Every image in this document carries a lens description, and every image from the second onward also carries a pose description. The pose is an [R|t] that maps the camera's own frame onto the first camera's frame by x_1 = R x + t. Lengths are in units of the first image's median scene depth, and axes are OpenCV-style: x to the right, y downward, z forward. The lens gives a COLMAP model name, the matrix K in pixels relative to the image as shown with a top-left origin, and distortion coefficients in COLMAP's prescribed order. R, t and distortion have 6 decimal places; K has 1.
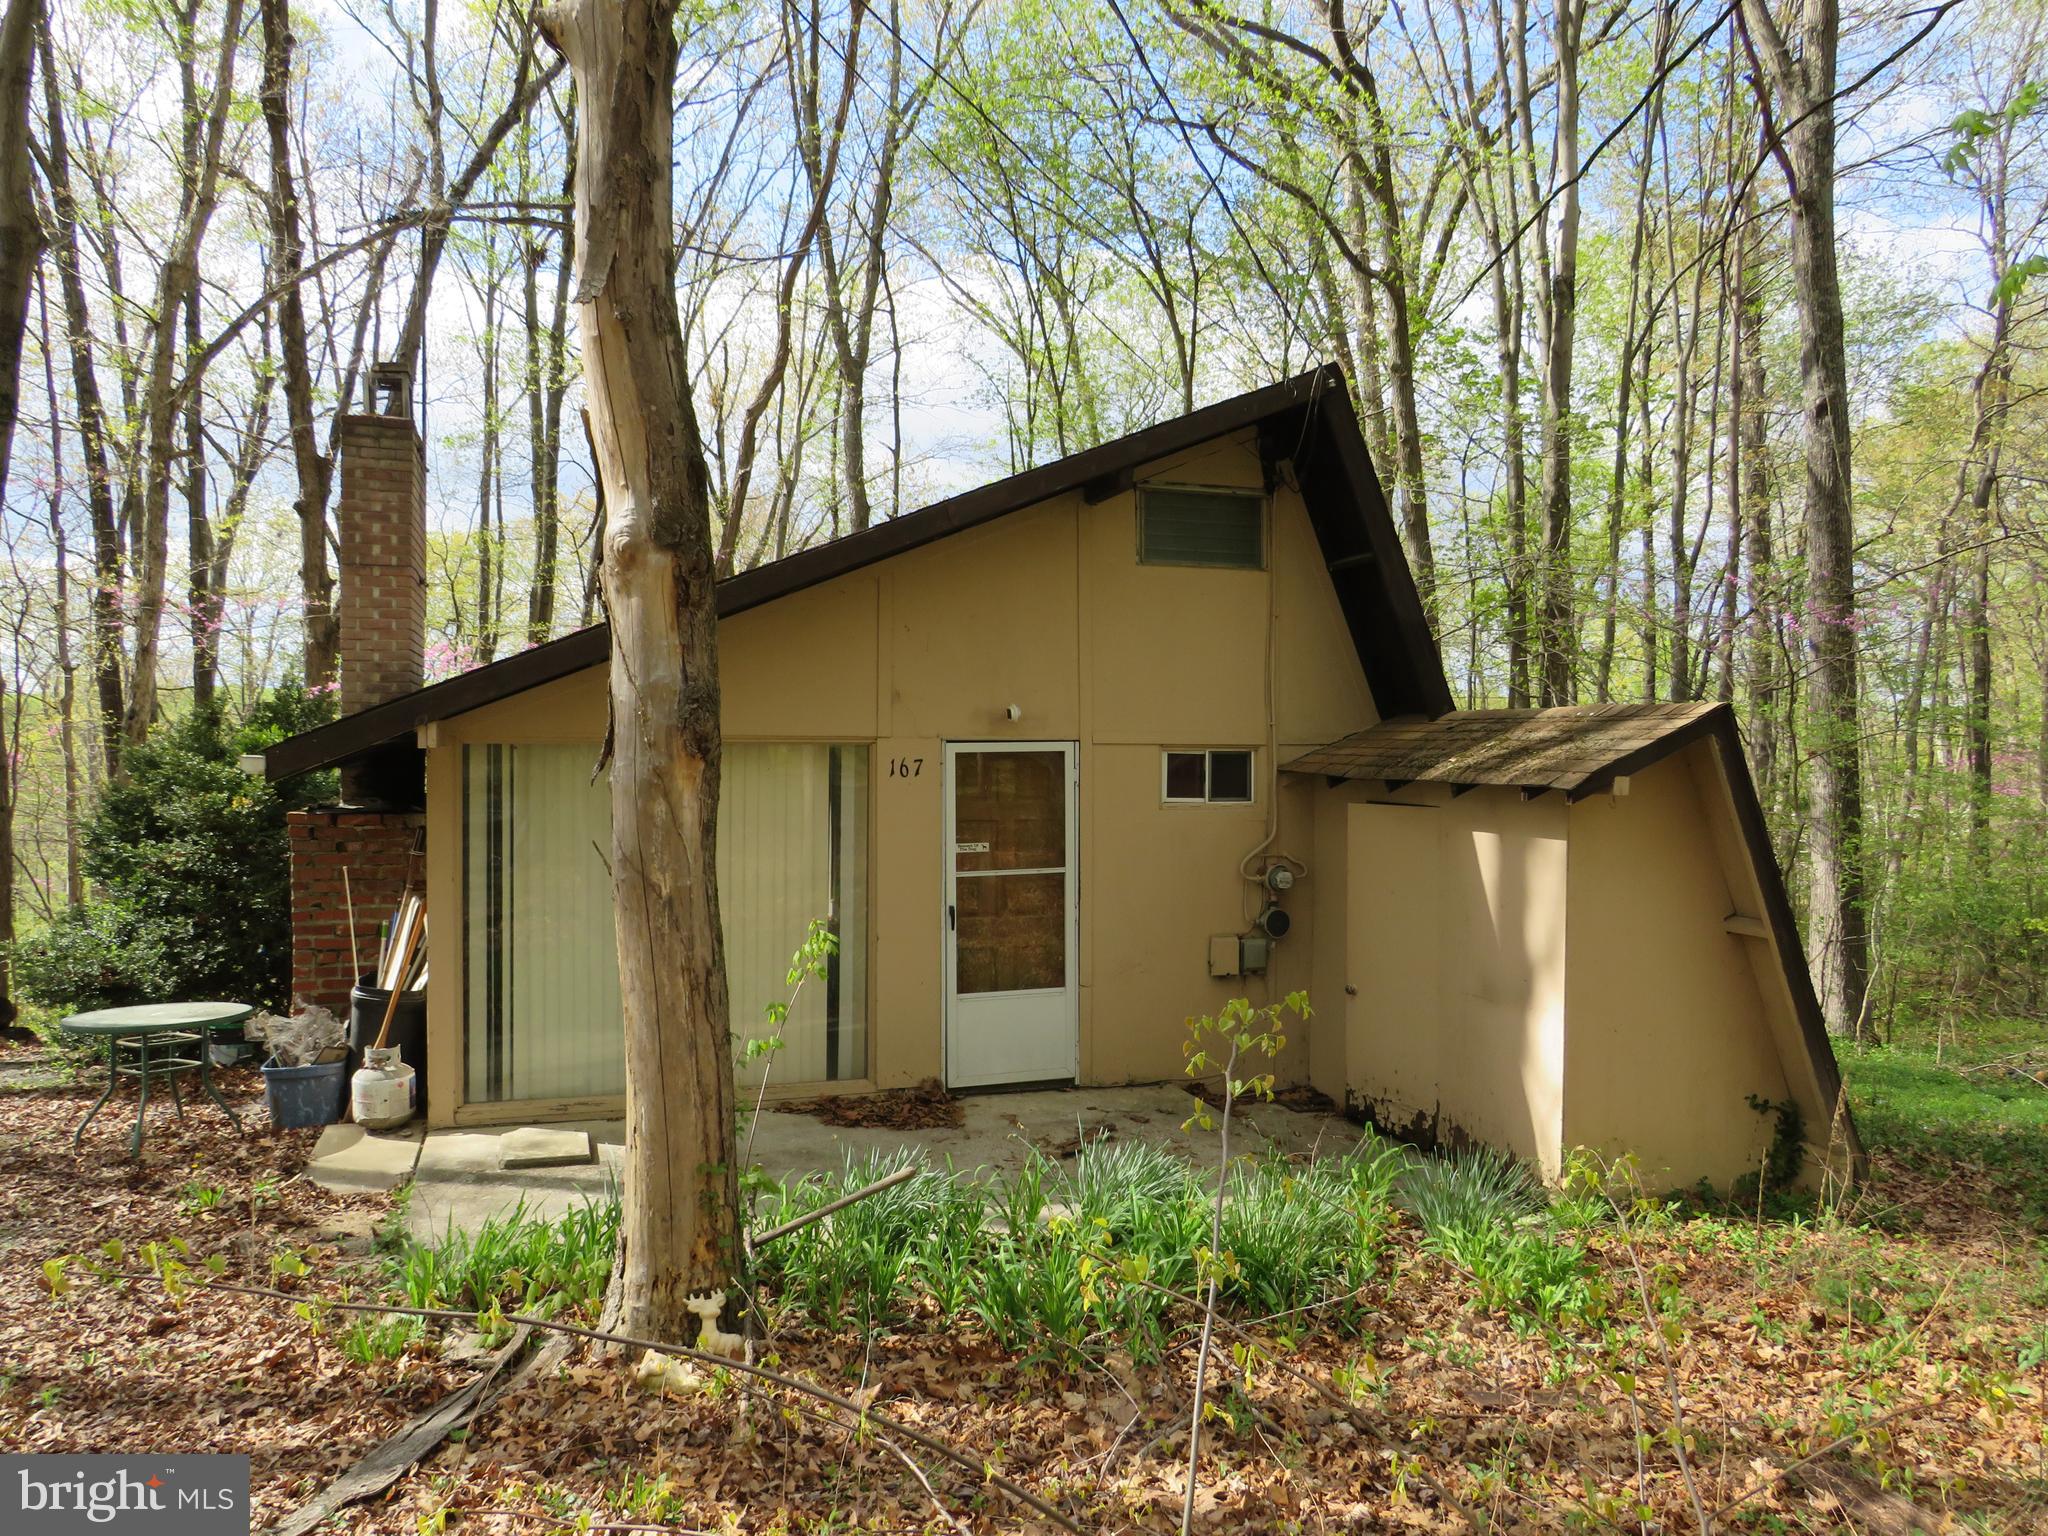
lens RADIAL K [[1445.9, 0, 1024.0], [0, 1445.9, 768.0], [0, 0, 1]] dist [-0.030678, 0.005282]
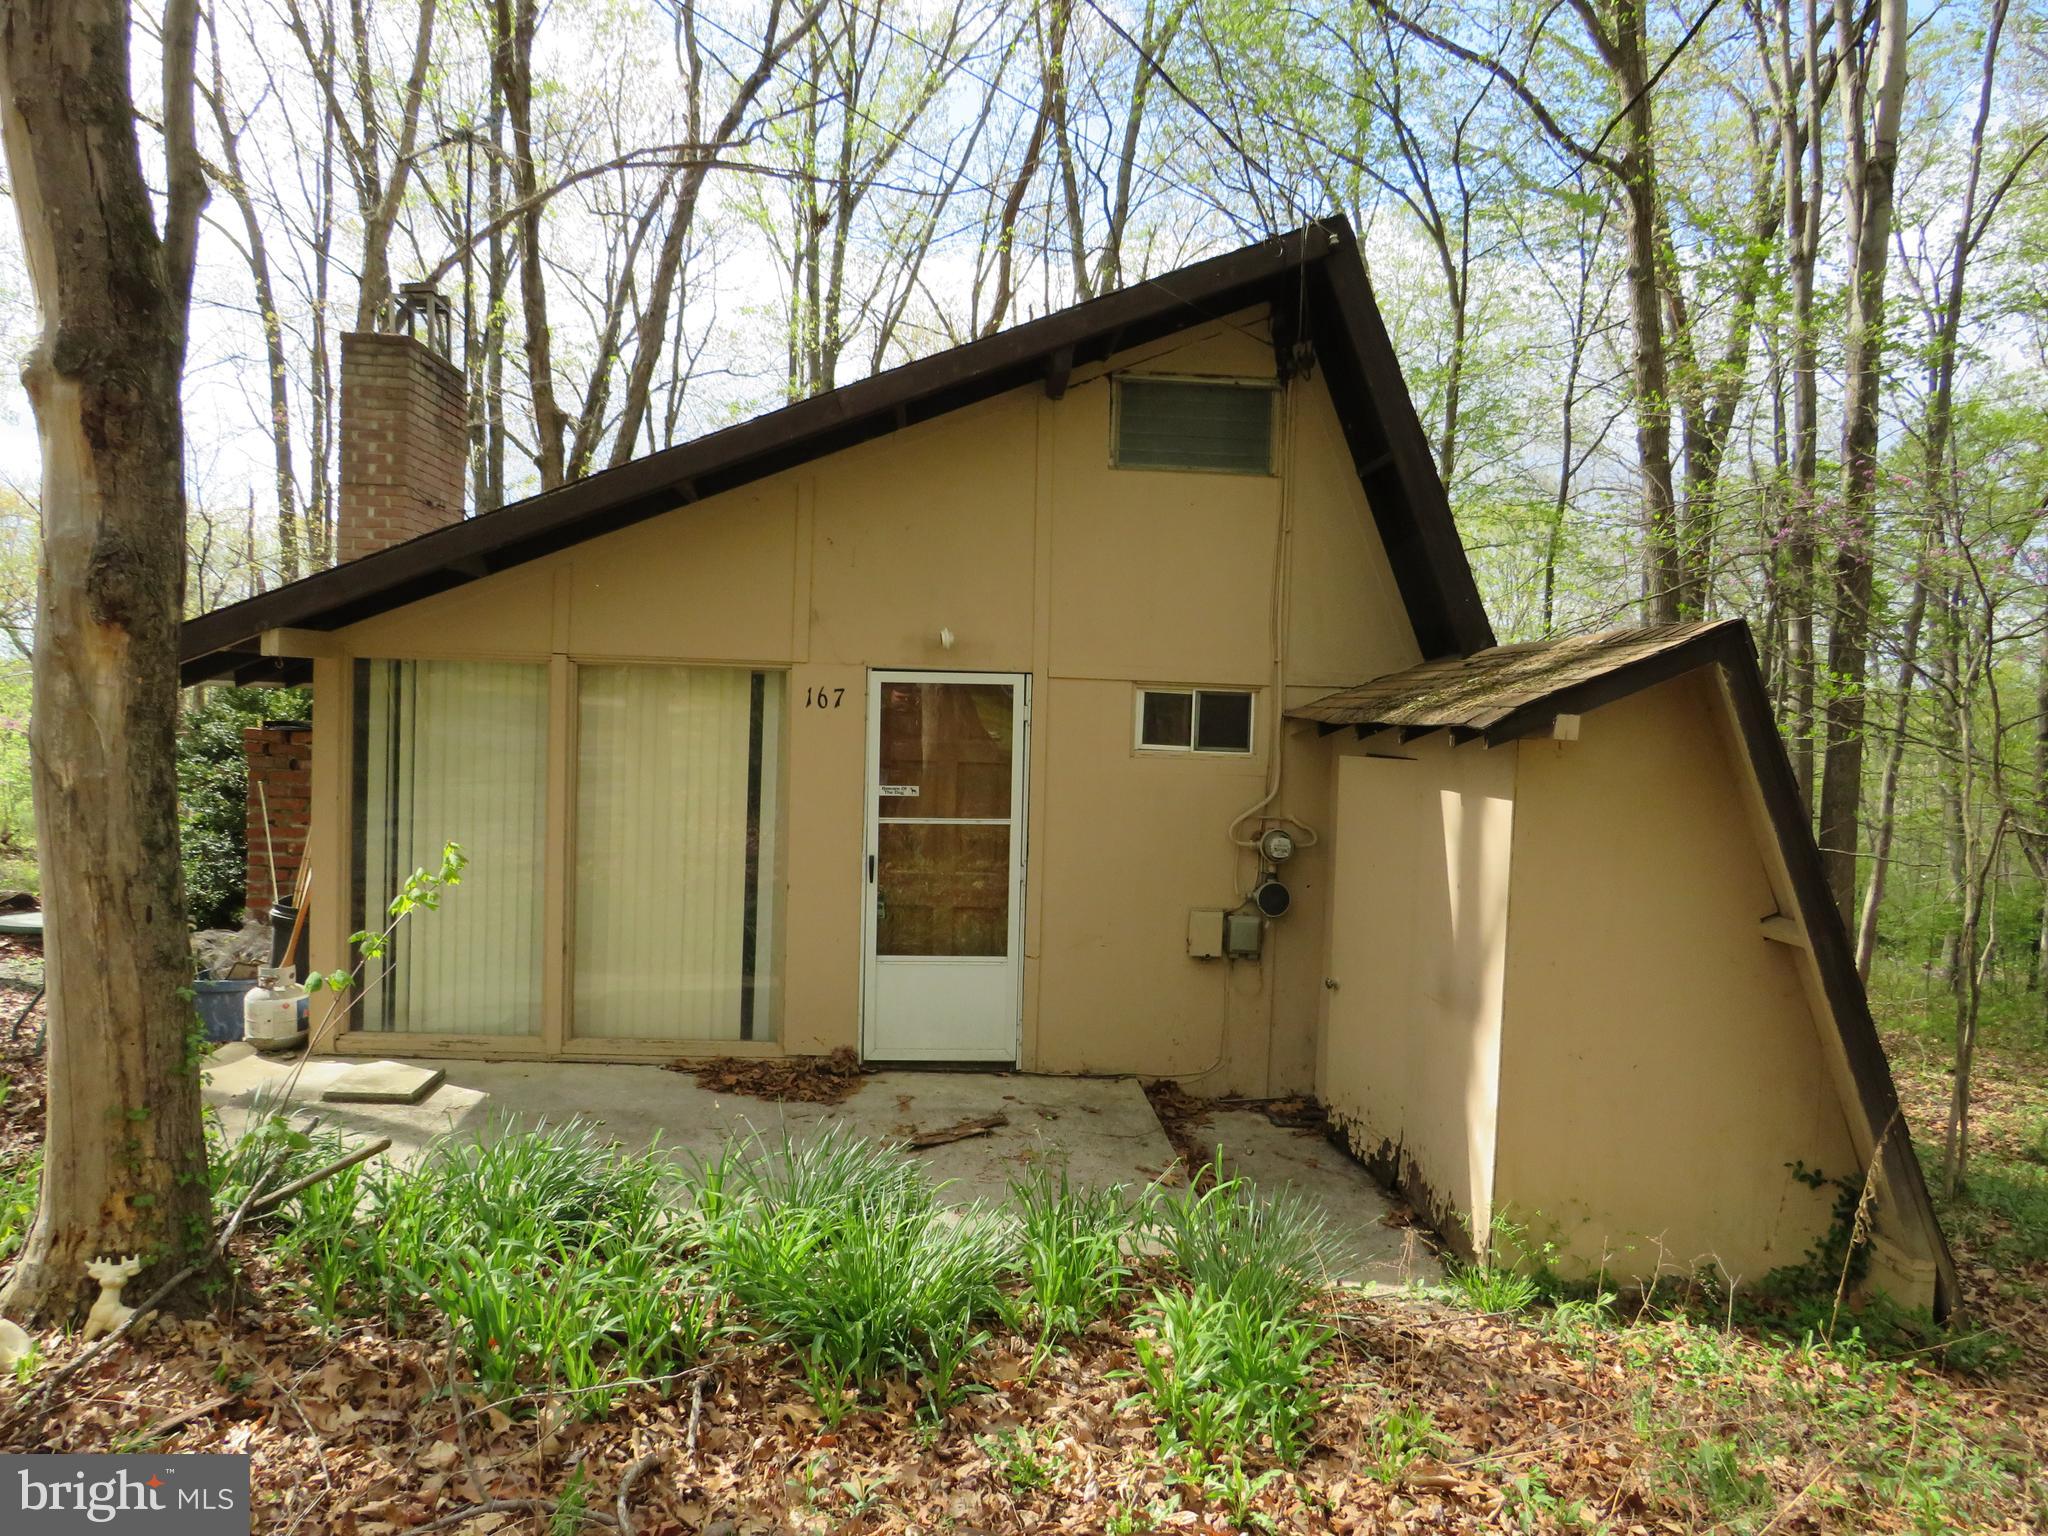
lens RADIAL K [[1445.9, 0, 1024.0], [0, 1445.9, 768.0], [0, 0, 1]] dist [-0.030678, 0.005282]
pose [[0.967662, 0.035772, -0.249702, 0.254831], [-0.032028, 0.999306, 0.019041, 0.021575], [0.250209, -0.010428, 0.968136, 0.163730]]
